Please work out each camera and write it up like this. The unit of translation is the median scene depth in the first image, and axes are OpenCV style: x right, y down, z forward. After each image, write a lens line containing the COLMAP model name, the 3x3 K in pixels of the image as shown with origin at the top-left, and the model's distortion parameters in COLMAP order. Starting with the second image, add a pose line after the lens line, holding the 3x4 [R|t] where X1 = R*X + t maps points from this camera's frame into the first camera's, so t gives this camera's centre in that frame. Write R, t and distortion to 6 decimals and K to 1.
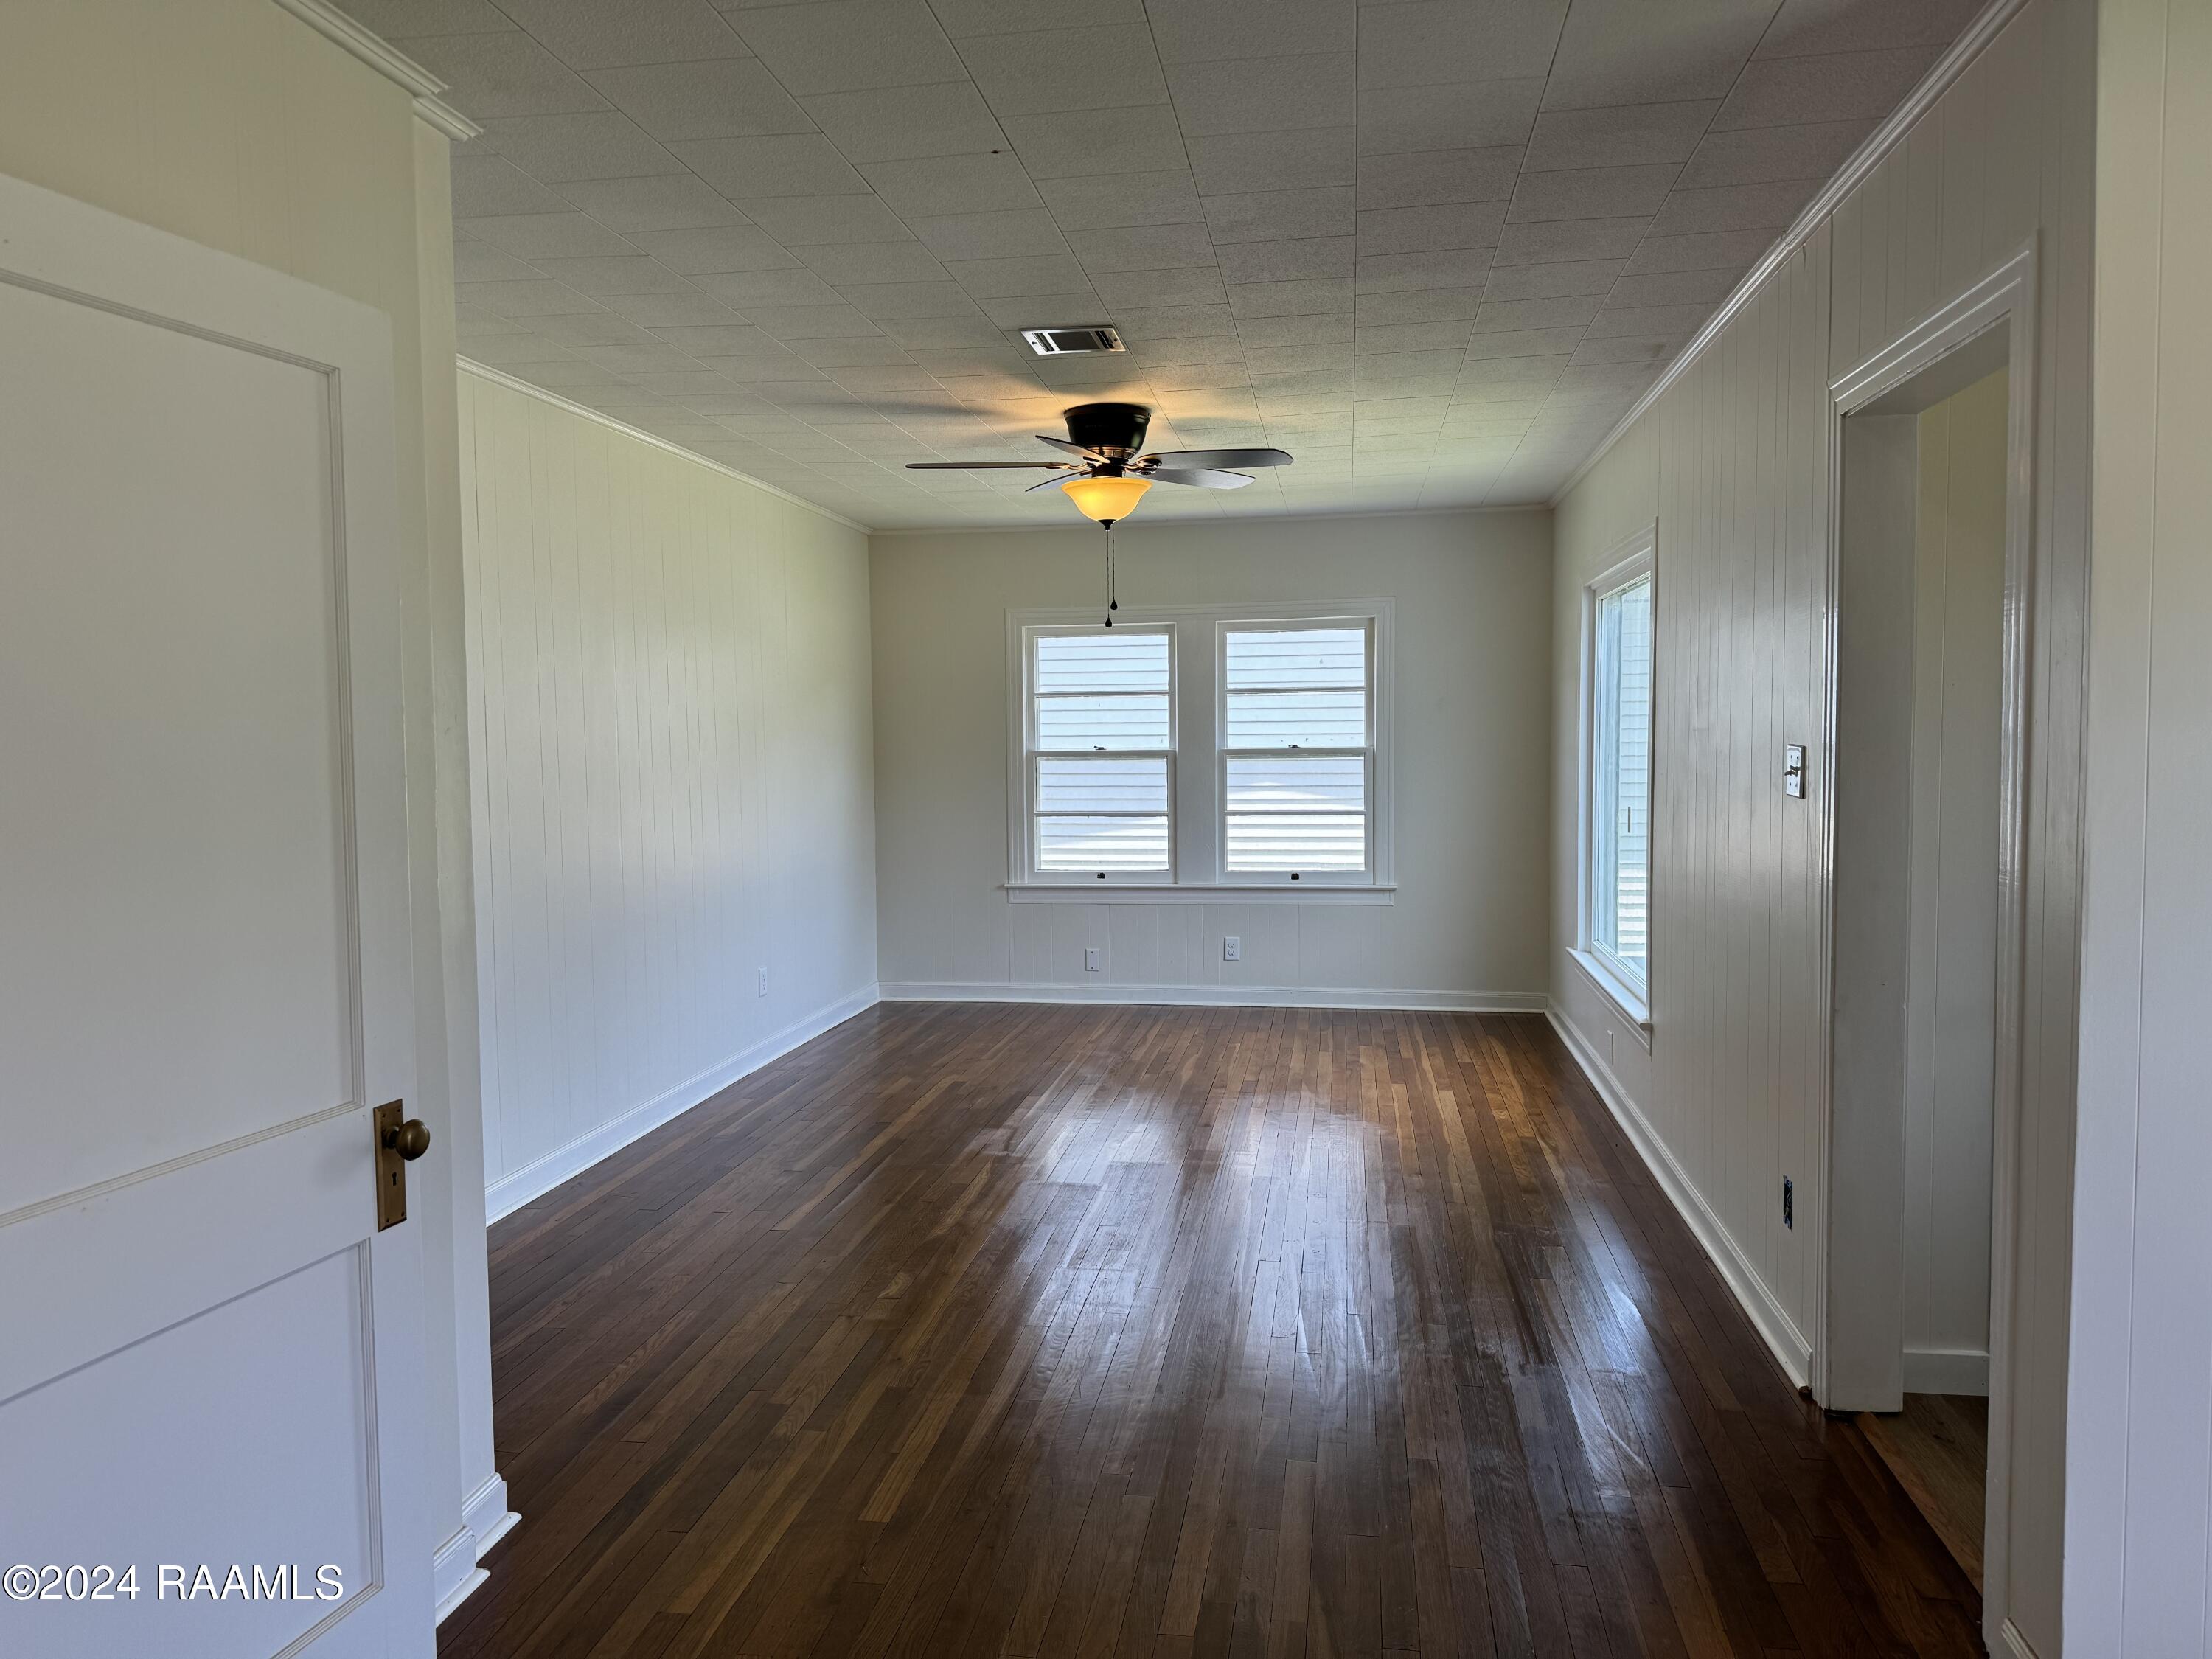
lens RADIAL K [[1557.6, 0, 1086.6], [0, 1557.6, 821.5], [0, 0, 1]] dist [0.058397, -0.075560]
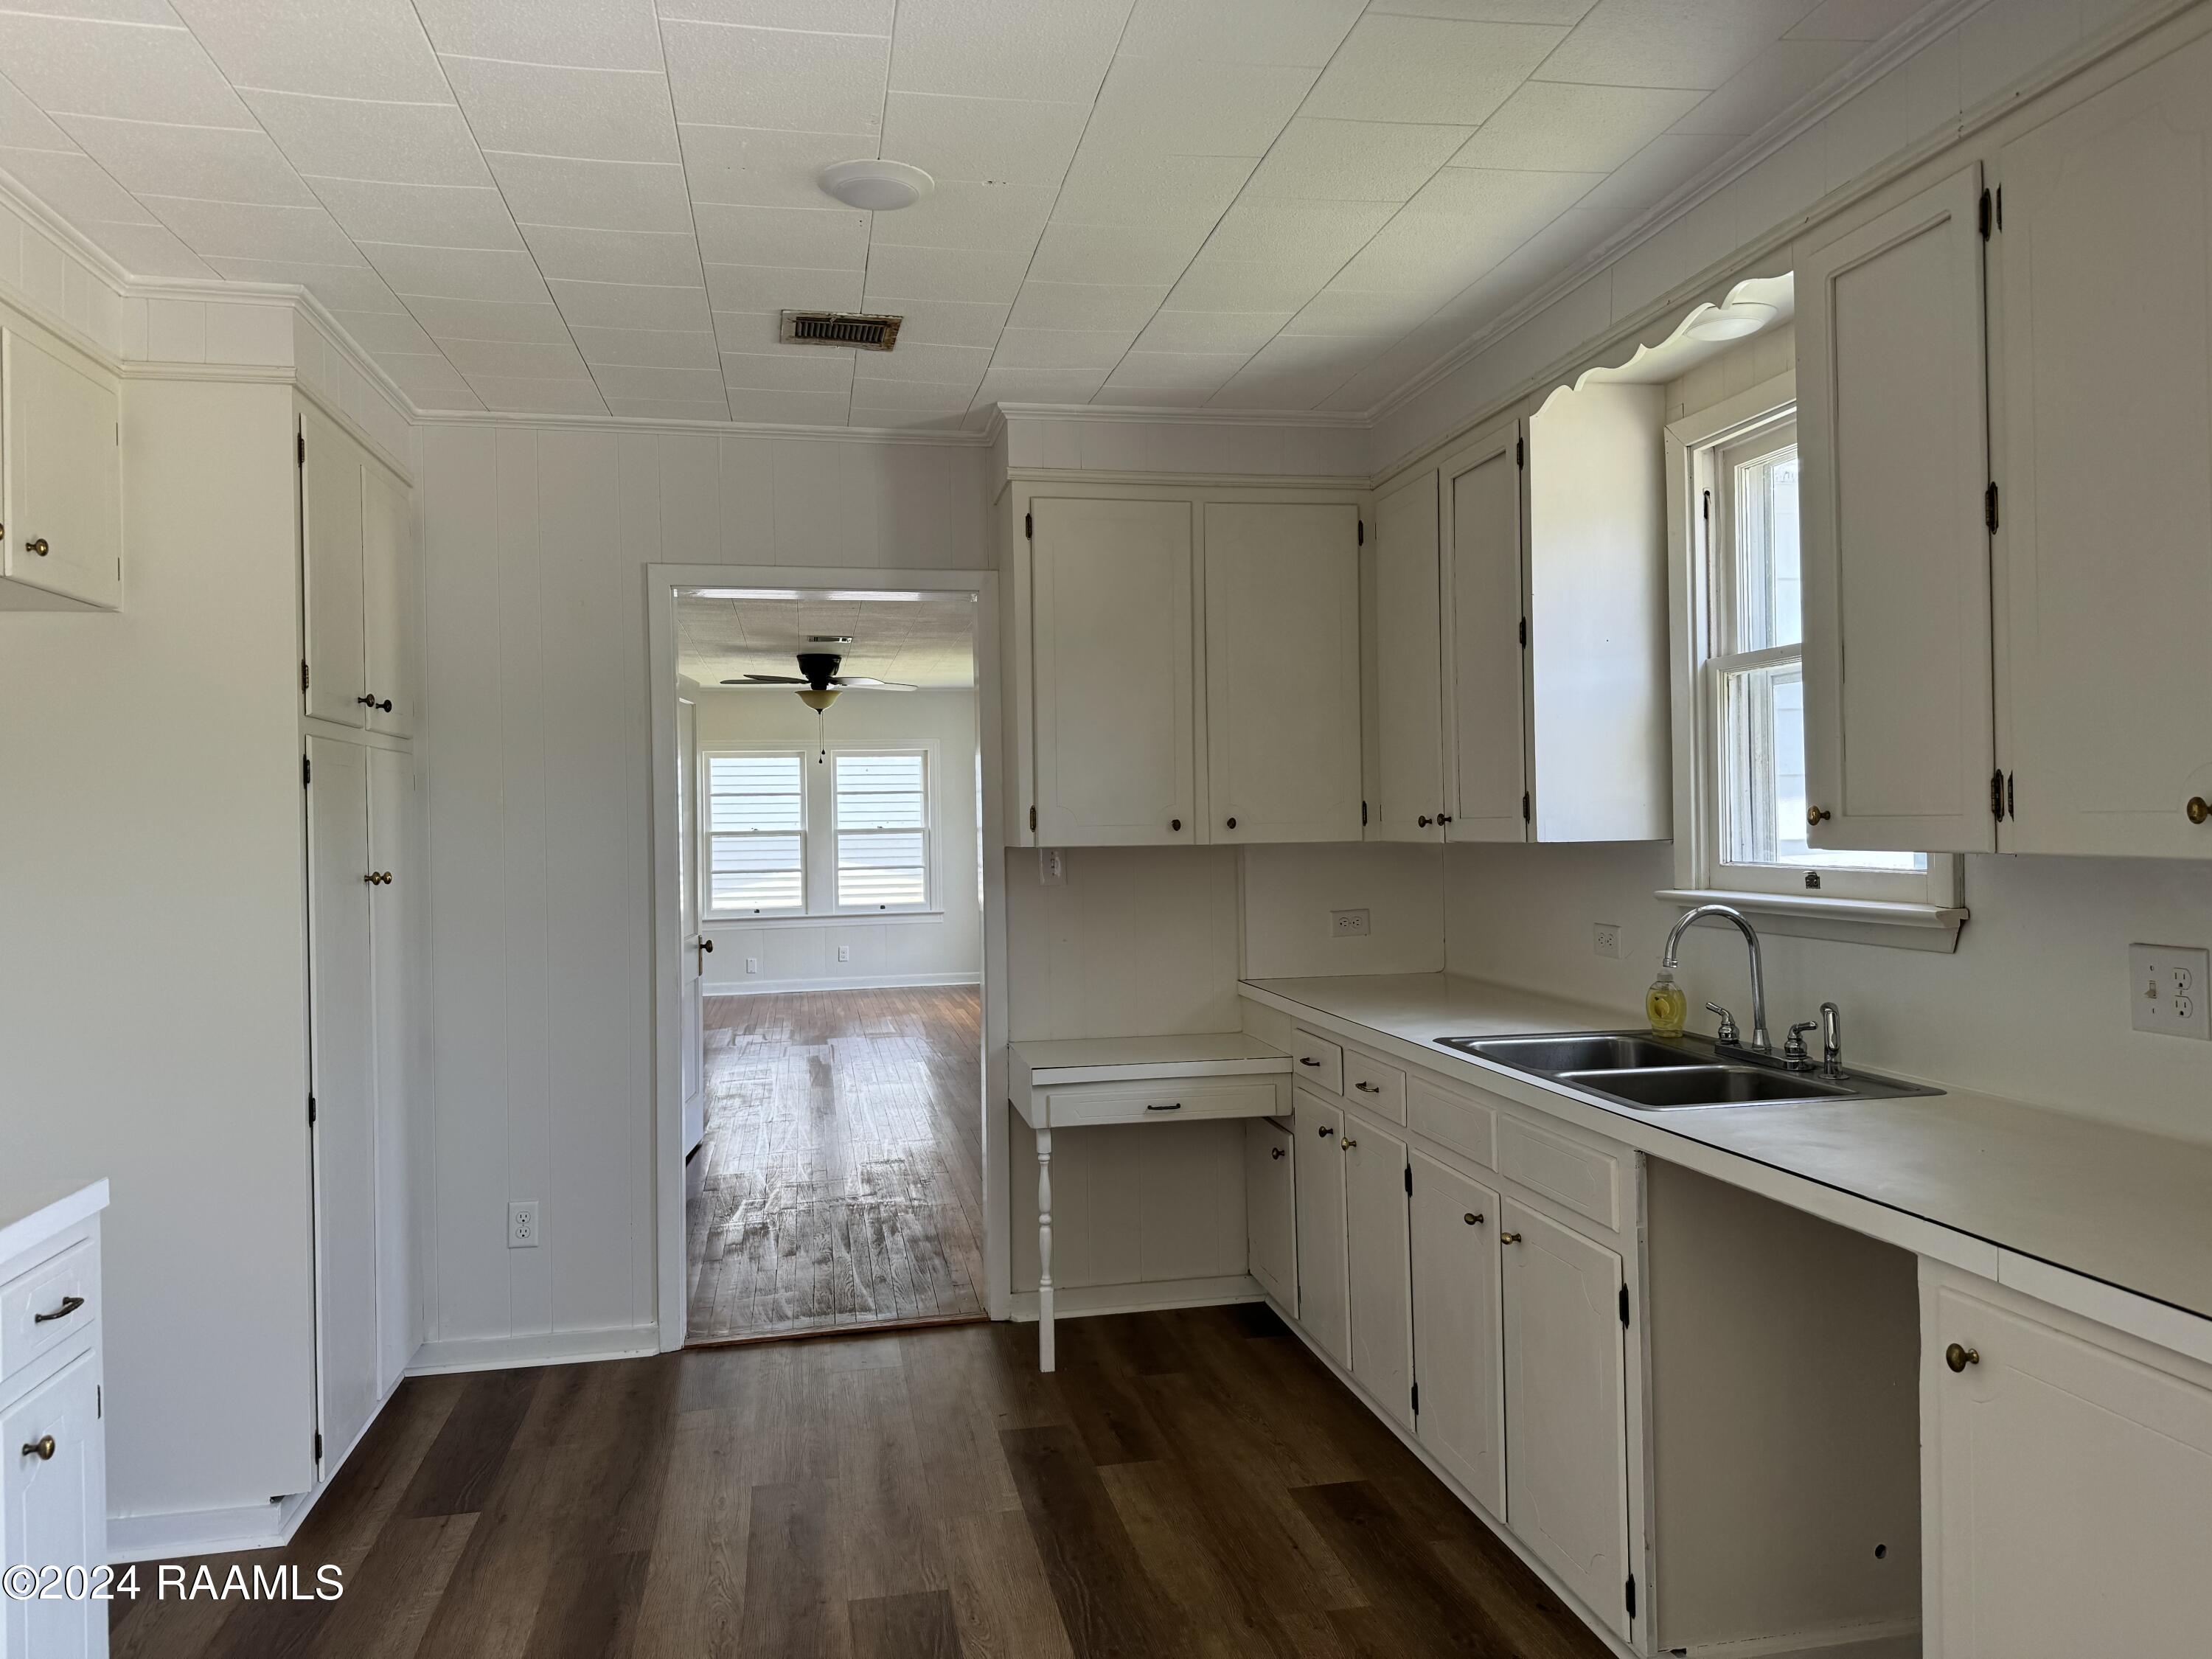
lens RADIAL K [[1557.6, 0, 1124.2], [0, 1557.6, 818.1], [0, 0, 1]] dist [0.058397, -0.075560]
pose [[0.932982, -0.007370, 0.359848, -0.216213], [0.029310, 0.998026, -0.055552, 0.040637], [-0.358728, 0.062376, 0.931356, -0.612464]]
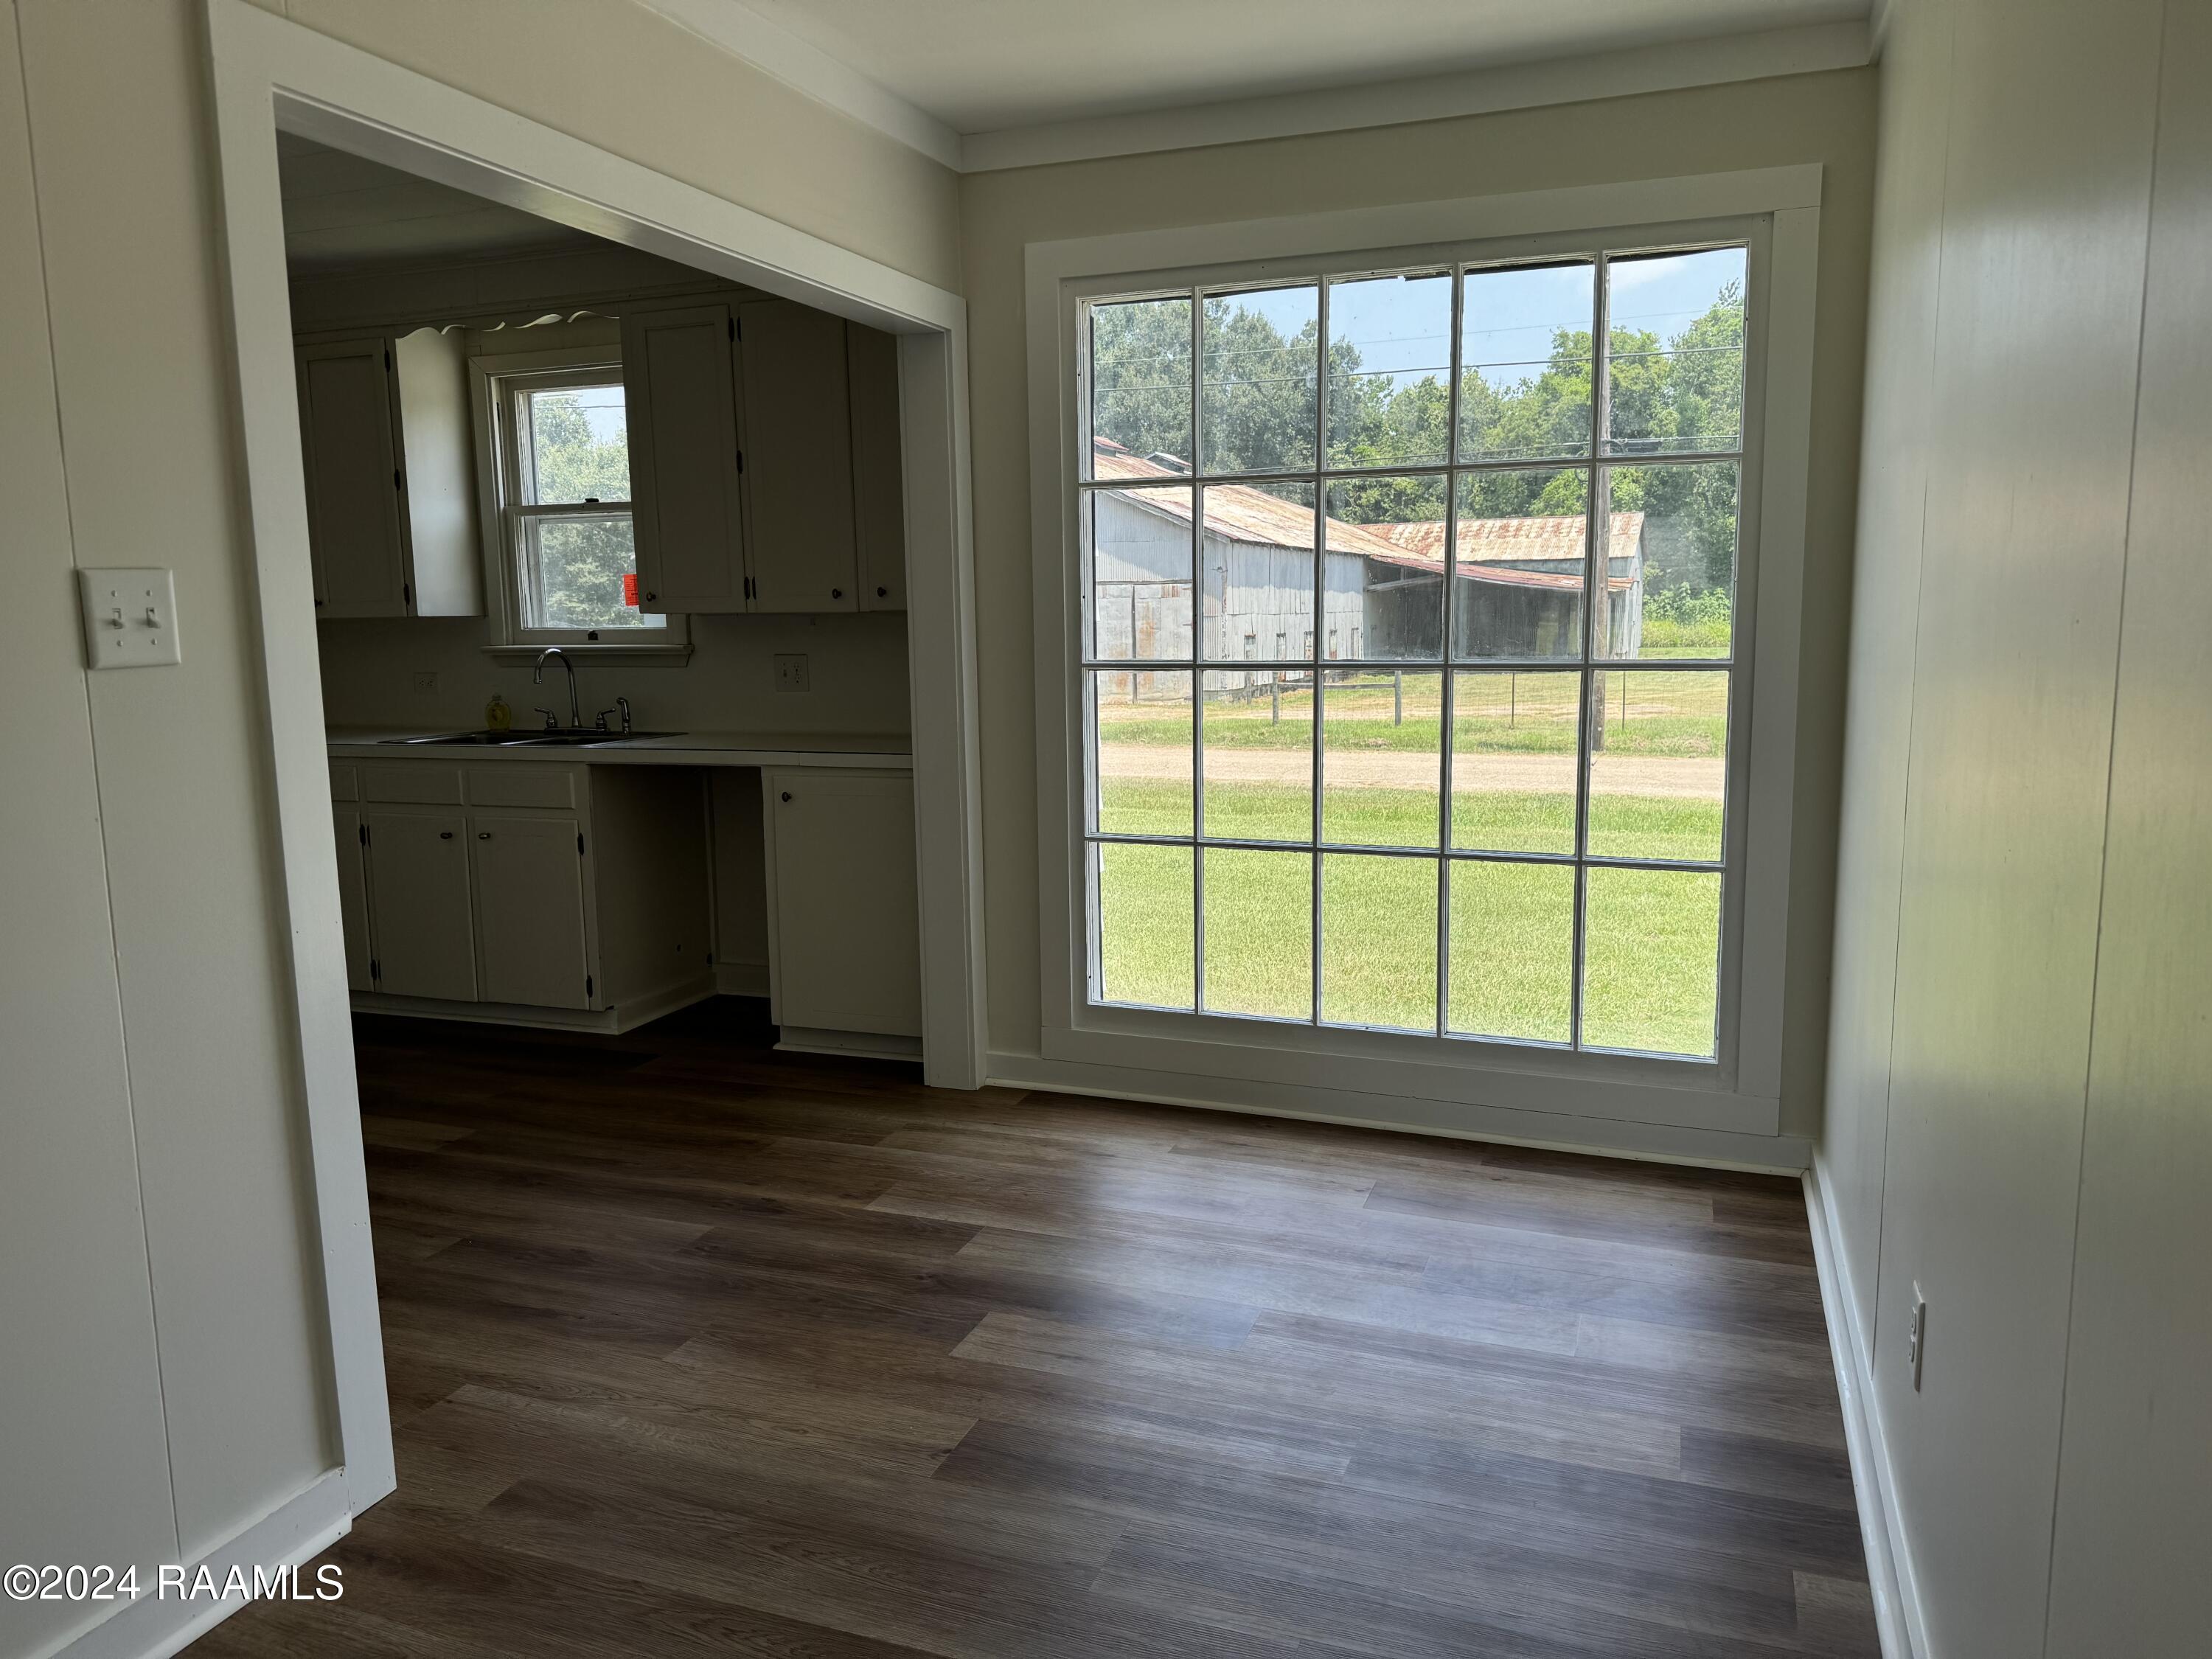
lens RADIAL K [[1557.6, 0, 1097.2], [0, 1557.6, 844.5], [0, 0, 1]] dist [0.058397, -0.075560]
pose [[0.199895, -0.139224, 0.969876, -0.590355], [0.066544, 0.989497, 0.128326, 0.057630], [-0.977555, 0.038888, 0.207060, -0.682926]]
